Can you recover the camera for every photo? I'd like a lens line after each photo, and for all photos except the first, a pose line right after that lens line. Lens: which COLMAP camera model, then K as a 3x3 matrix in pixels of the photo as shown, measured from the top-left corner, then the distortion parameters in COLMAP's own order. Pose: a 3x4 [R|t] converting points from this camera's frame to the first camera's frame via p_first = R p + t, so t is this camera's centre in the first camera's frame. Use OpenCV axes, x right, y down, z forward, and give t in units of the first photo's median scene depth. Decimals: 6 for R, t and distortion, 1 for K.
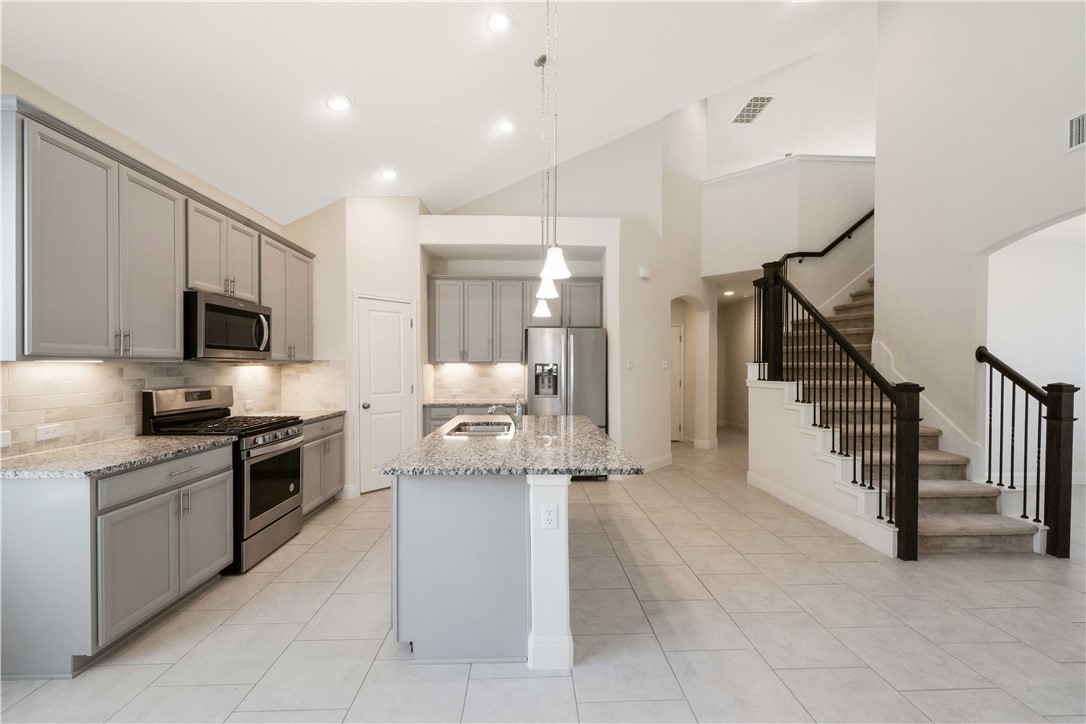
lens RADIAL K [[445.9, 0, 544.0], [0, 445.9, 368.5], [0, 0, 1]] dist [-0.002072, 0.000965]
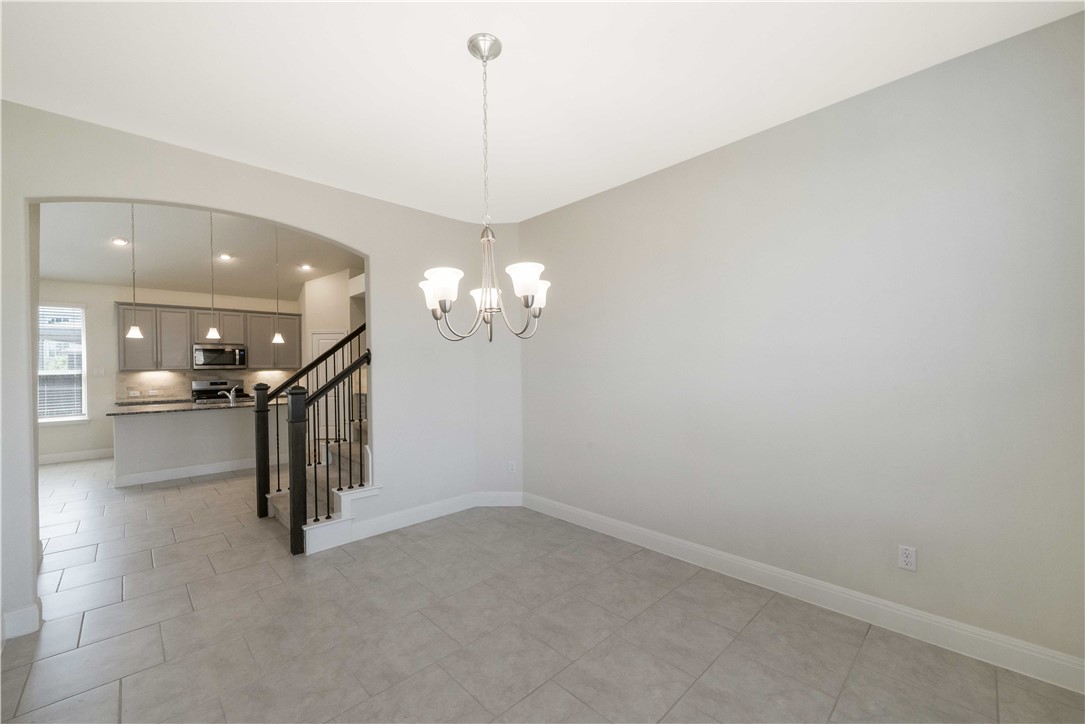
lens RADIAL K [[424.5, 0, 538.6], [0, 424.5, 366.7], [0, 0, 1]] dist [-0.000684, -0.000021]
pose [[0.664011, -0.011108, -0.747640, 1.895107], [0.012974, 0.999910, -0.003333, -0.002314], [0.747610, -0.007487, 0.664096, 0.639727]]
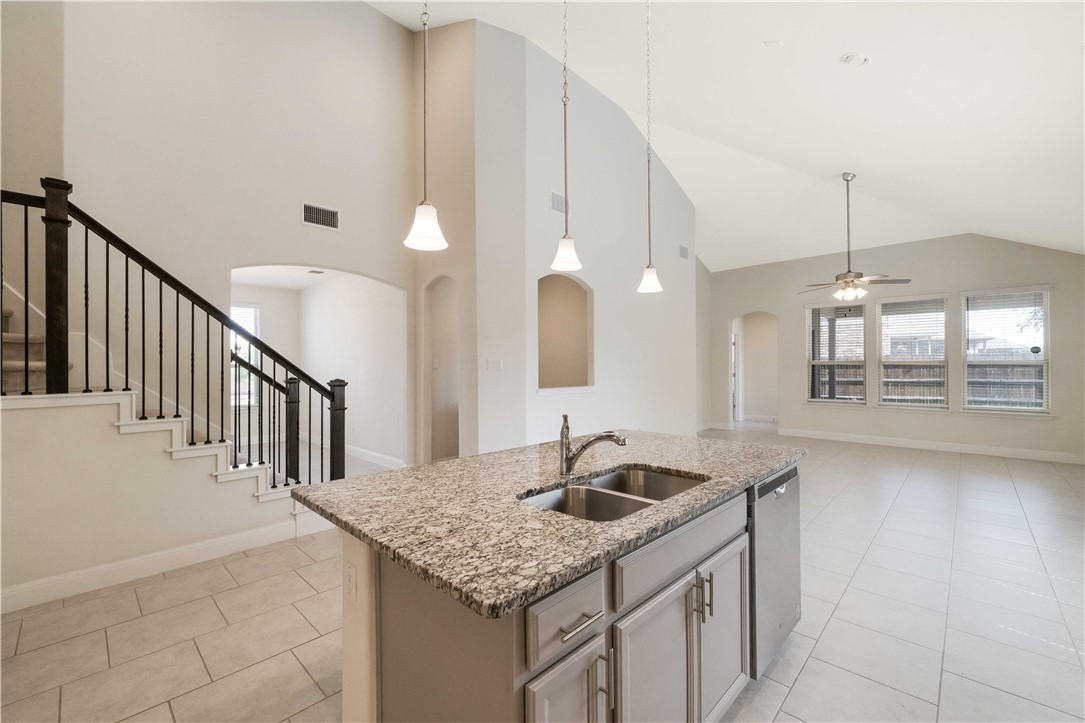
lens RADIAL K [[445.5, 0, 537.1], [0, 445.5, 364.8], [0, 0, 1]] dist [-0.002072, 0.000965]
pose [[-0.689593, 0.005182, 0.724179, -0.377153], [0.008980, 0.999959, 0.001395, -0.006993], [-0.724141, 0.007465, -0.689611, 1.190410]]
